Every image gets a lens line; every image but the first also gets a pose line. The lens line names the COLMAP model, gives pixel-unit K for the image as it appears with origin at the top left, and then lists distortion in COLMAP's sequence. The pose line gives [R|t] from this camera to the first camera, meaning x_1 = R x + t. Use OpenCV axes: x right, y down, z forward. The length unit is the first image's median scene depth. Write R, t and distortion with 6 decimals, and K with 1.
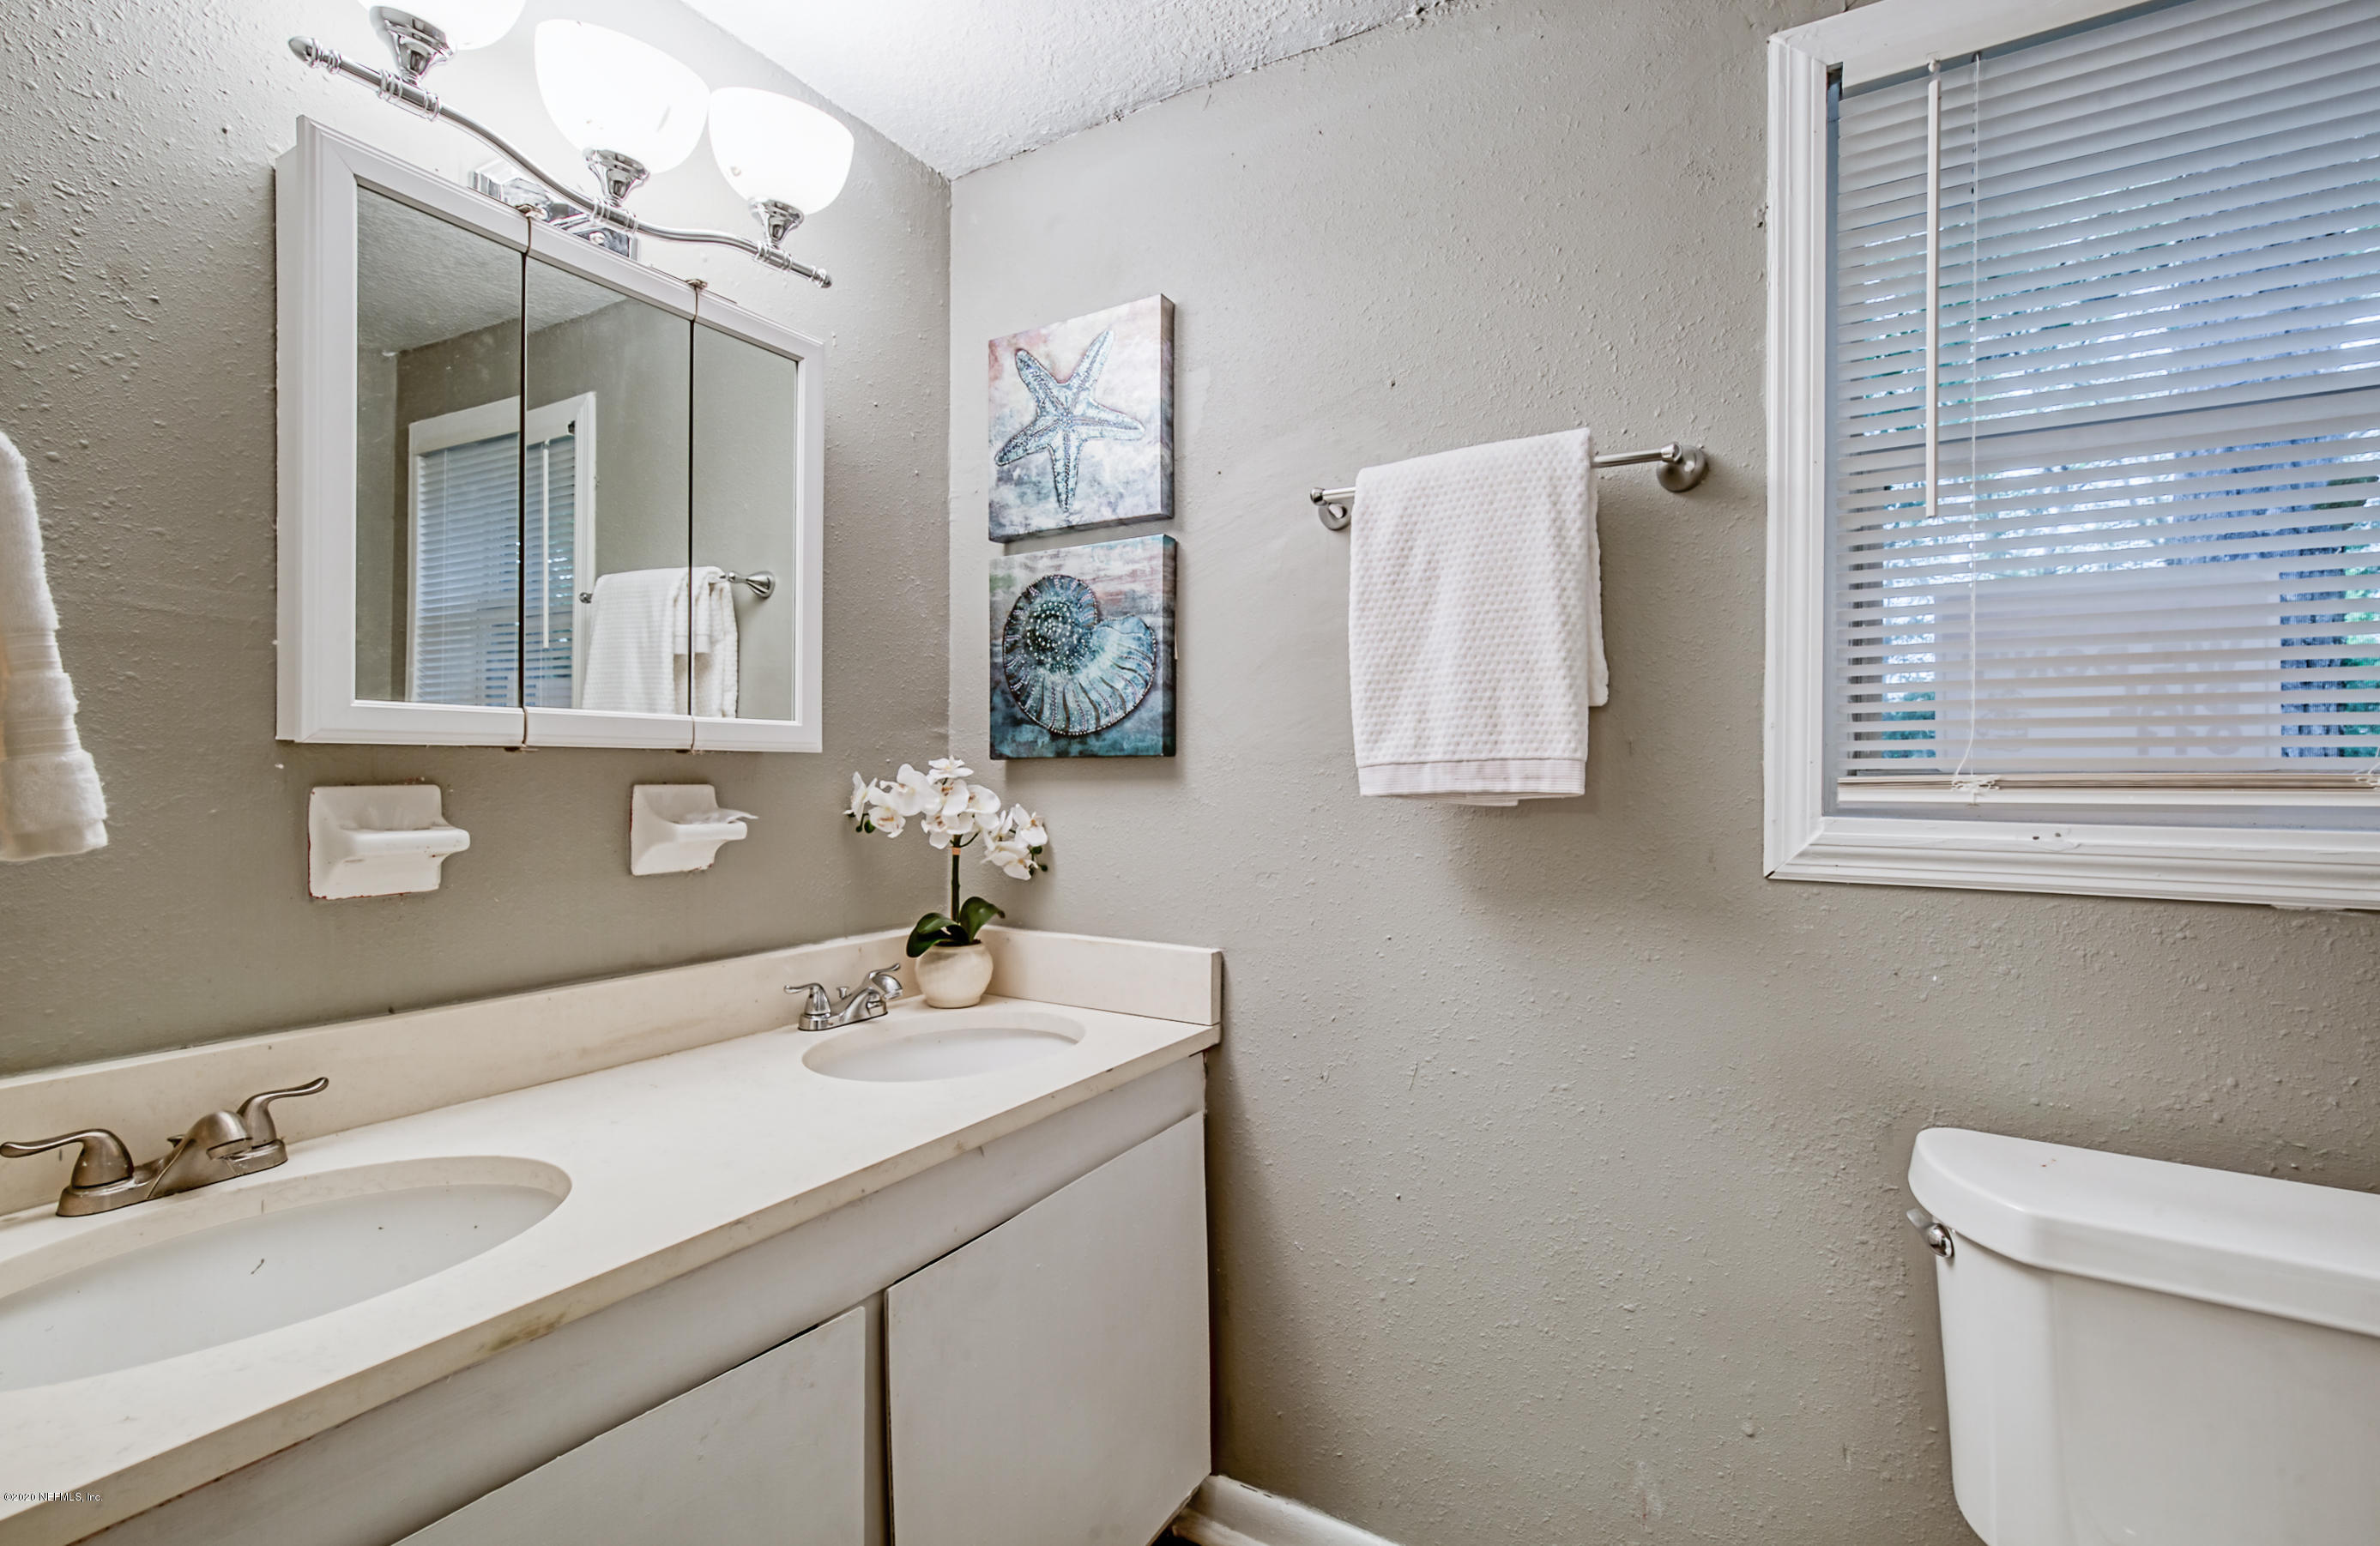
lens RADIAL K [[1034.6, 0, 1178.3], [0, 1034.6, 781.5], [0, 0, 1]] dist [-0.001286, -0.000253]
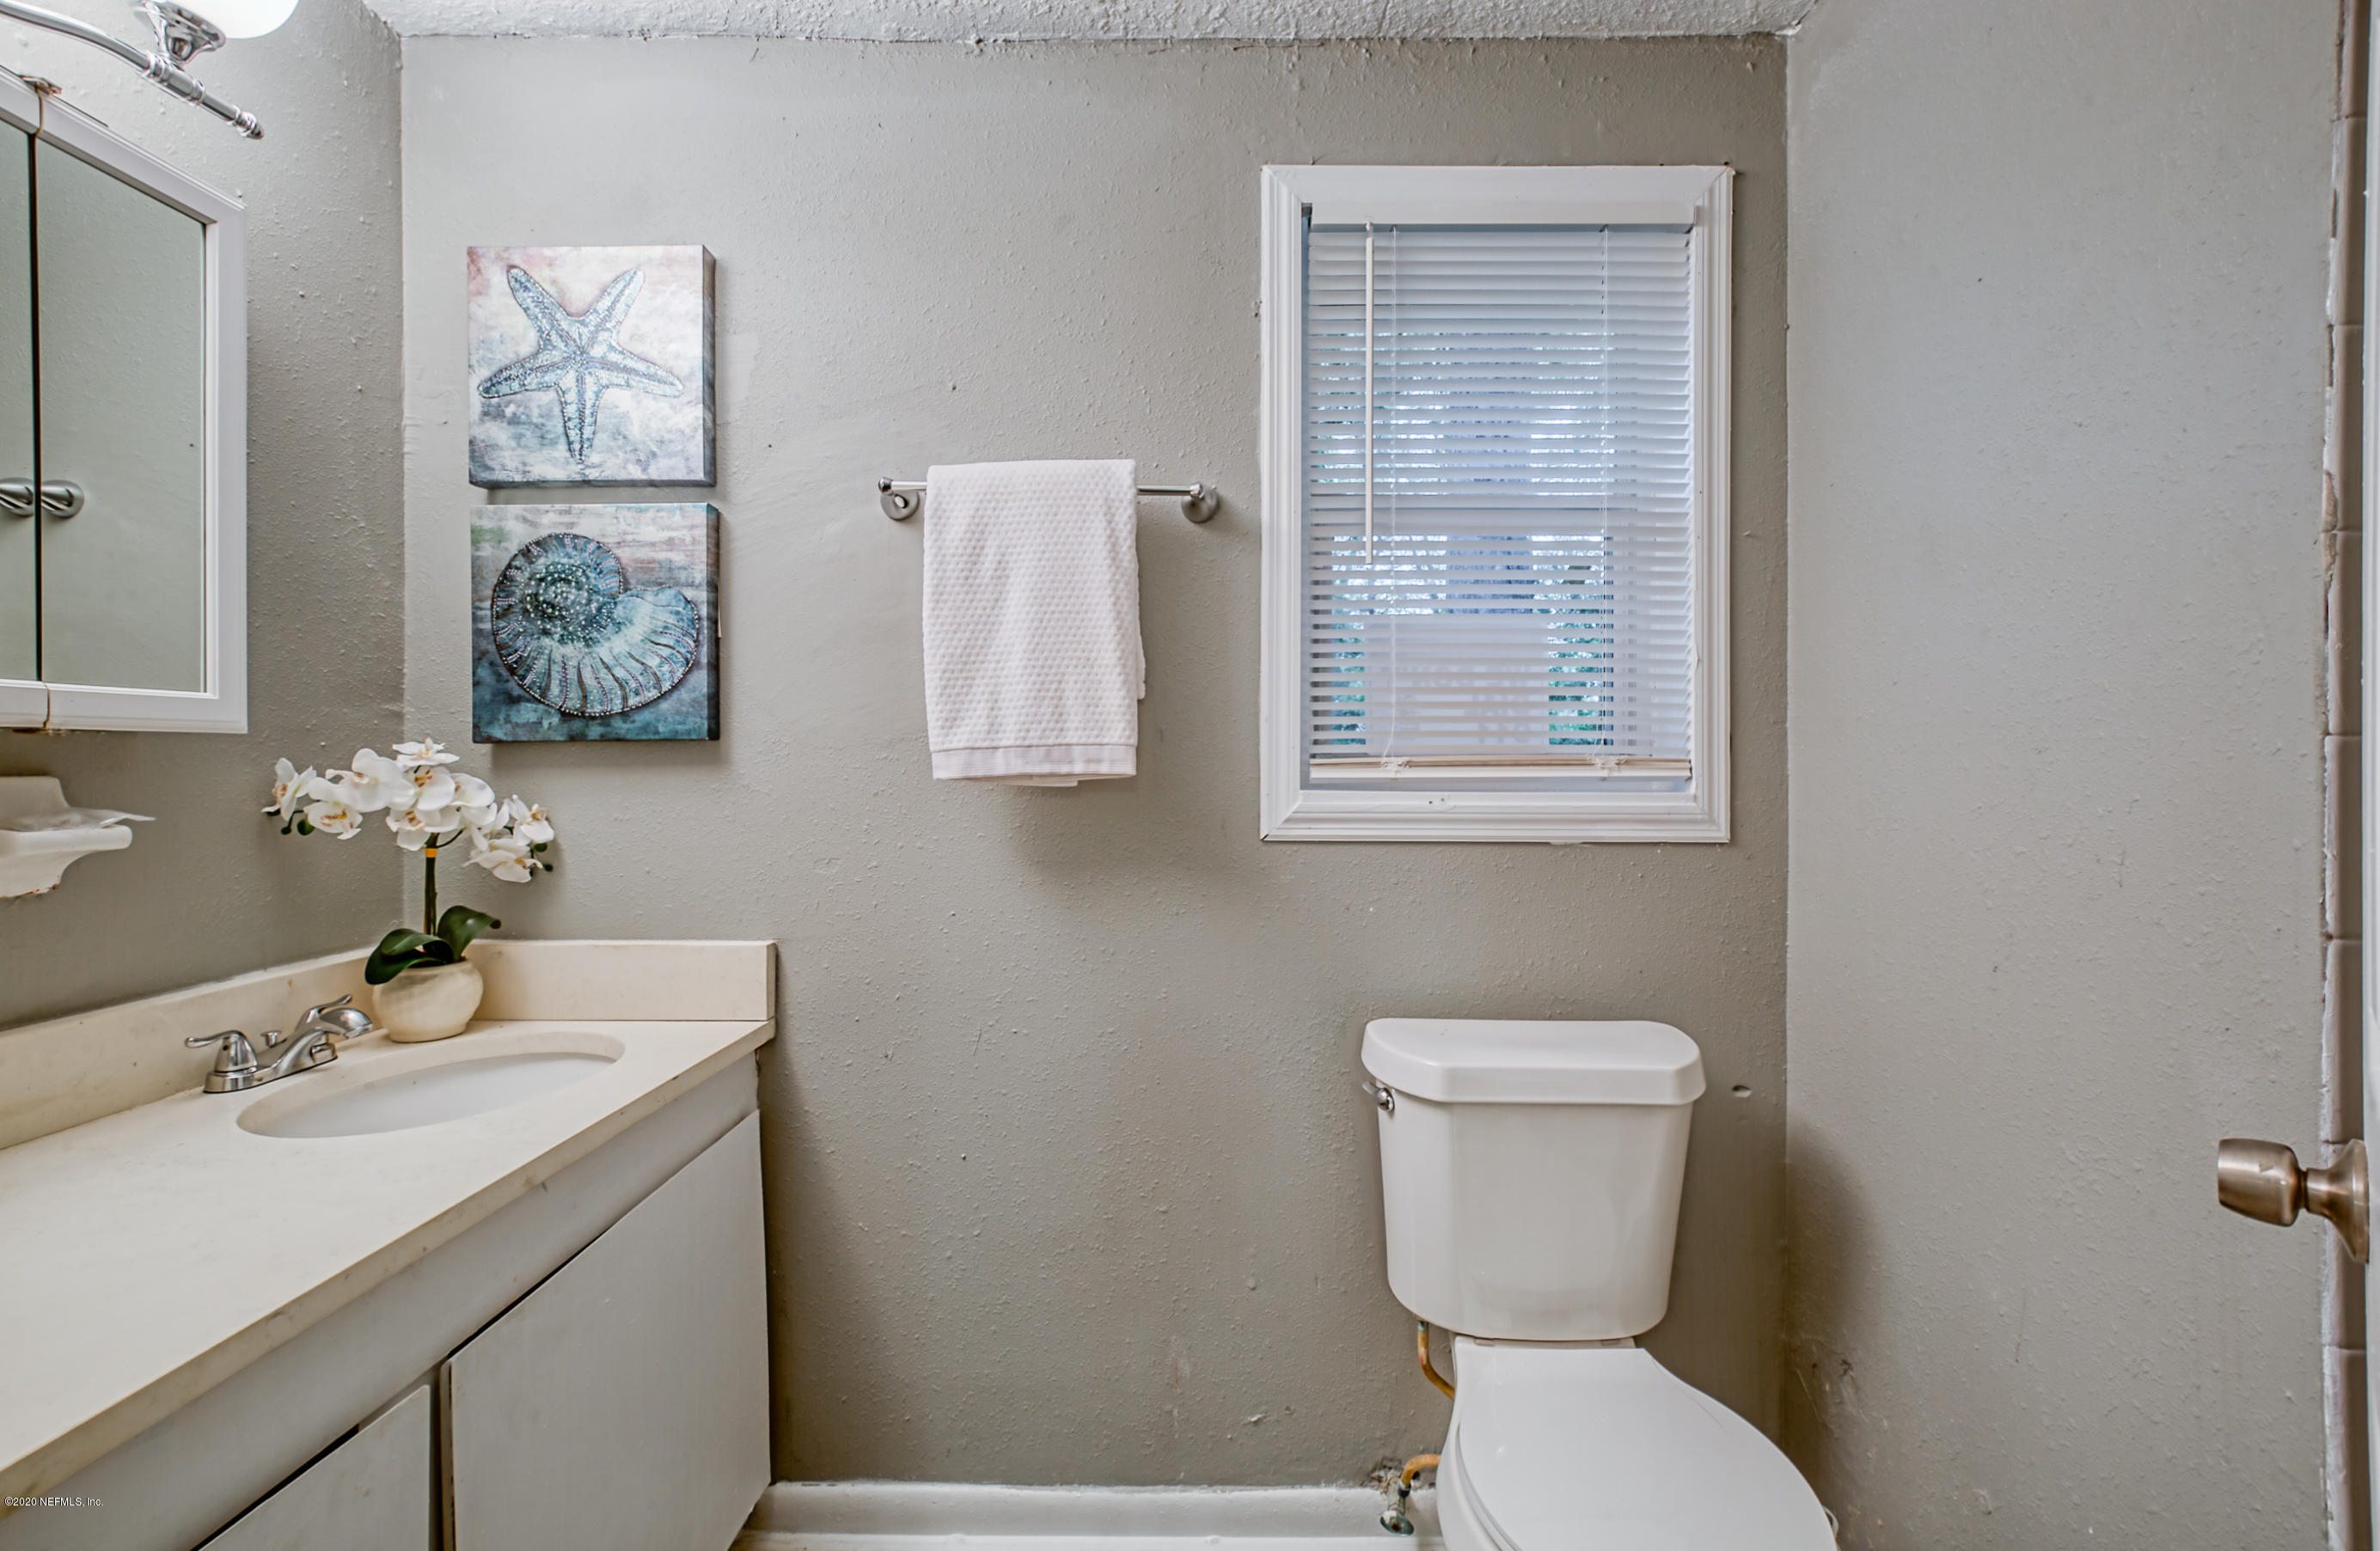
lens RADIAL K [[1031.0, 0, 1197.7], [0, 1031.0, 774.1], [0, 0, 1]] dist [-0.004149, 0.004520]
pose [[0.863343, -0.011277, 0.504492, -0.104286], [0.007526, 0.999927, 0.009471, 0.000720], [-0.504562, -0.004380, 0.863364, -0.029649]]
